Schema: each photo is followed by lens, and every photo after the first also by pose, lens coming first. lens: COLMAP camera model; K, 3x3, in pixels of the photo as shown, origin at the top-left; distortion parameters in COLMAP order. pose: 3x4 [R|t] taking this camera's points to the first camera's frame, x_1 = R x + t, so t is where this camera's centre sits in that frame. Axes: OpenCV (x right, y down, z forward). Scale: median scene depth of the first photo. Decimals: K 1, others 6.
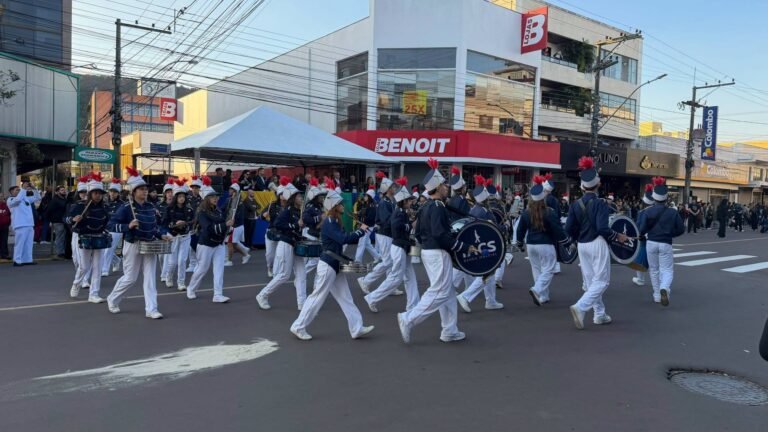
lens RADIAL K [[543.5, 0, 387.5], [0, 543.5, 215.7], [0, 0, 1]] dist [0.100397, -0.109266]
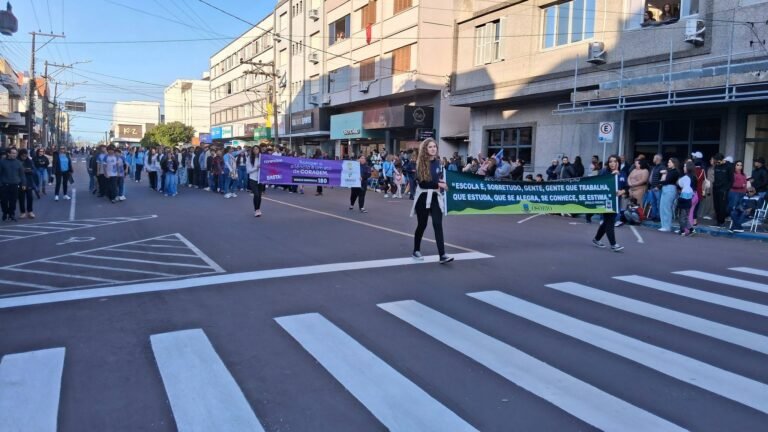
lens RADIAL K [[575.7, 0, 381.5], [0, 575.7, 216.3], [0, 0, 1]] dist [0.119774, -0.195372]
pose [[0.207887, -0.105512, 0.972446, 0.050547], [0.004183, 0.994252, 0.106984, -0.014449], [-0.978144, -0.018173, 0.207133, 0.499798]]
